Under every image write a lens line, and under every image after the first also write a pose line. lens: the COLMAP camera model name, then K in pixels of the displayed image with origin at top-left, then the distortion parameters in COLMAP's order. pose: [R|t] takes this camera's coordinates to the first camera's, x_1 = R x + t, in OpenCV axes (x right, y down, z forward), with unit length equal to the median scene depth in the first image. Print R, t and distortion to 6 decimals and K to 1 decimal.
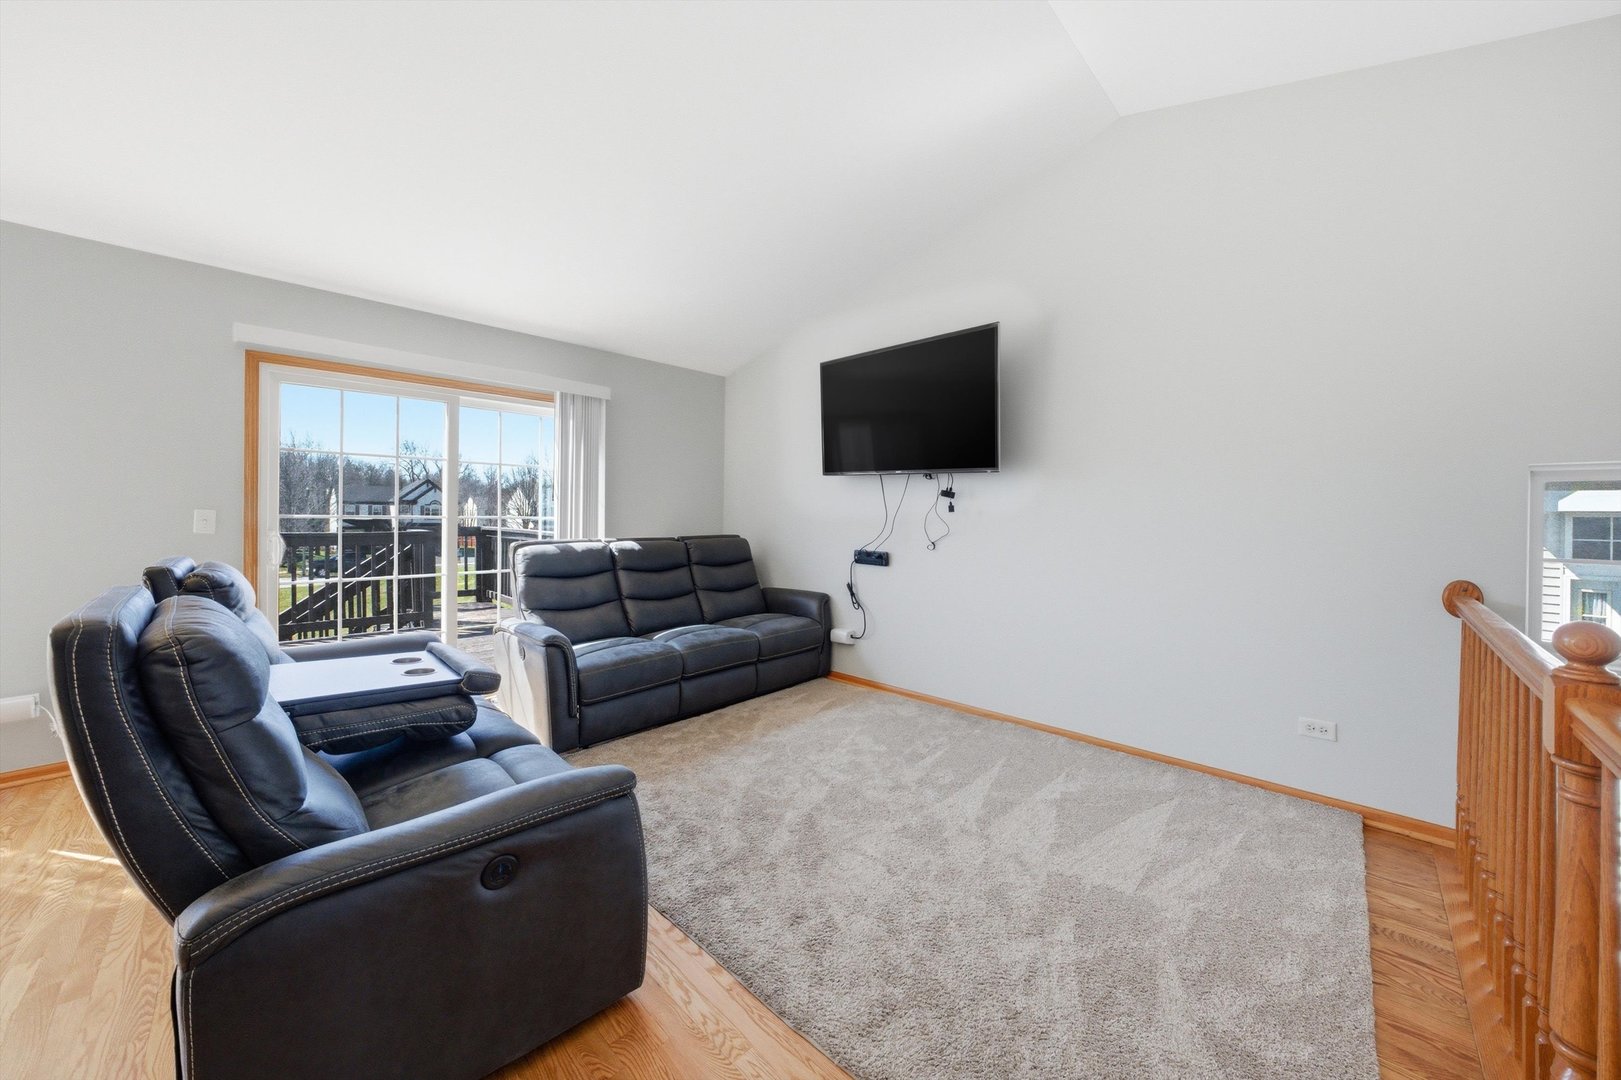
lens RADIAL K [[563.2, 0, 814.2], [0, 563.2, 529.8], [0, 0, 1]] dist [-0.002010, 0.000340]
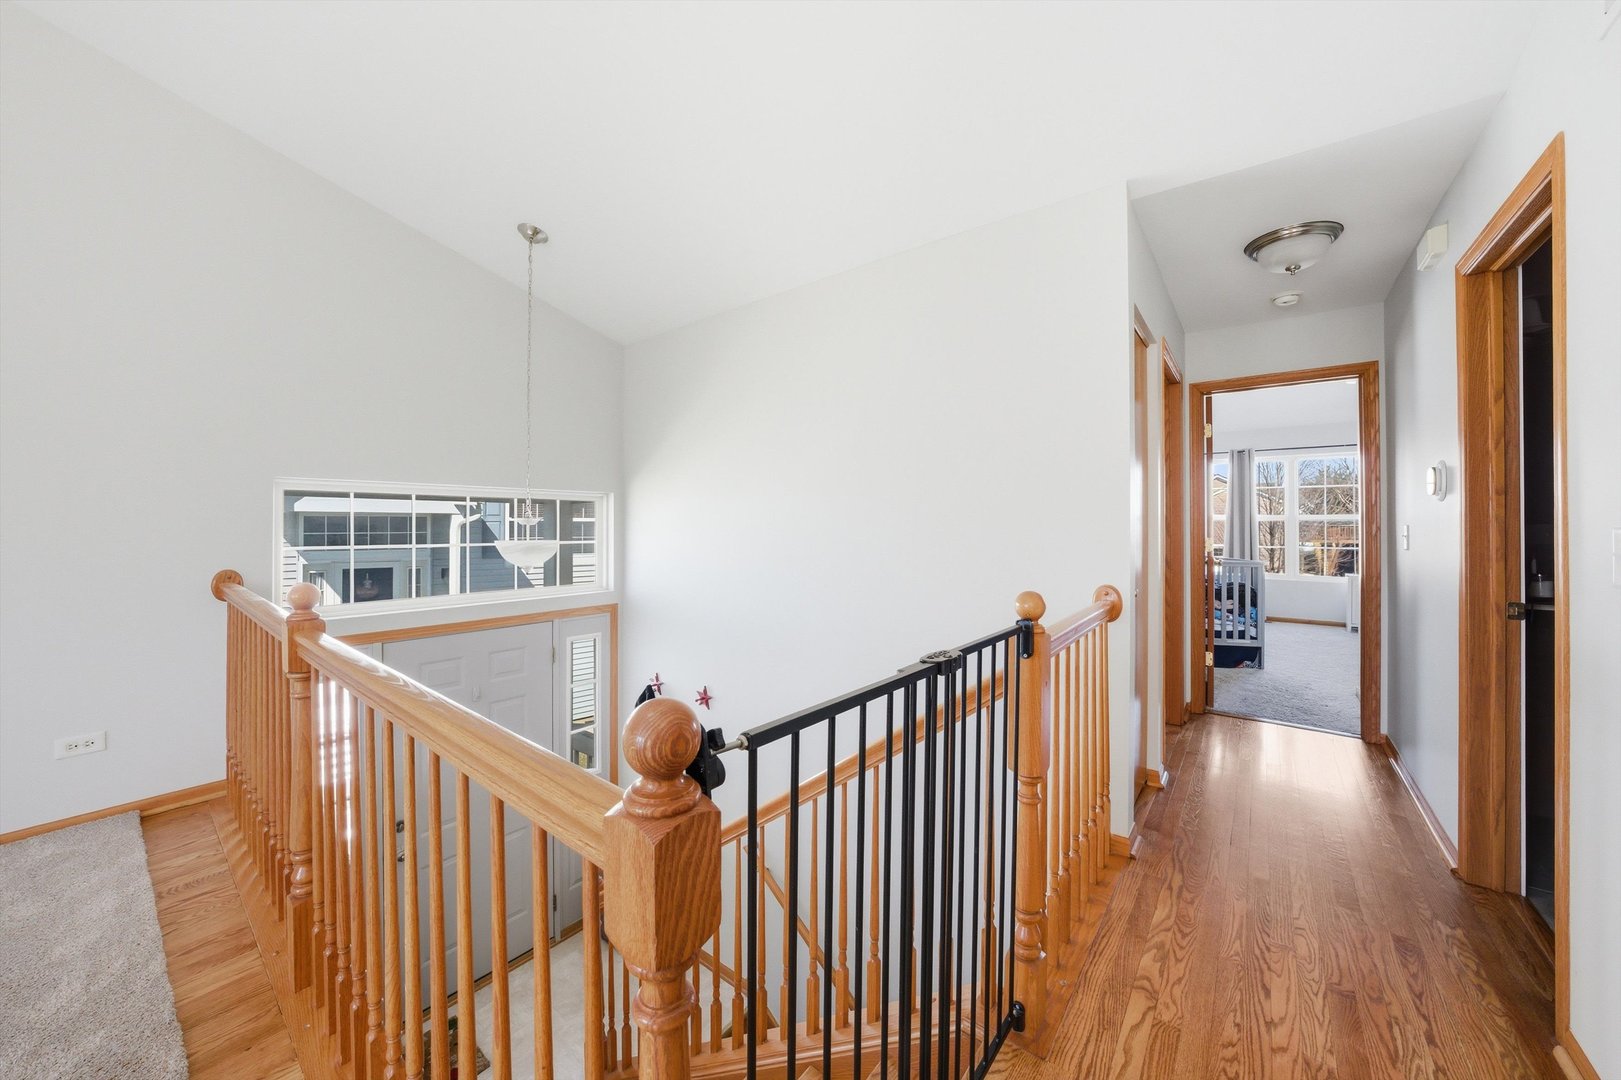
lens RADIAL K [[563.2, 0, 814.2], [0, 563.2, 529.8], [0, 0, 1]] dist [-0.002010, 0.000340]
pose [[-0.097774, -0.014620, 0.995101, -0.183862], [0.009374, 0.999834, 0.015611, -0.001833], [-0.995165, 0.010854, -0.097620, -0.150291]]
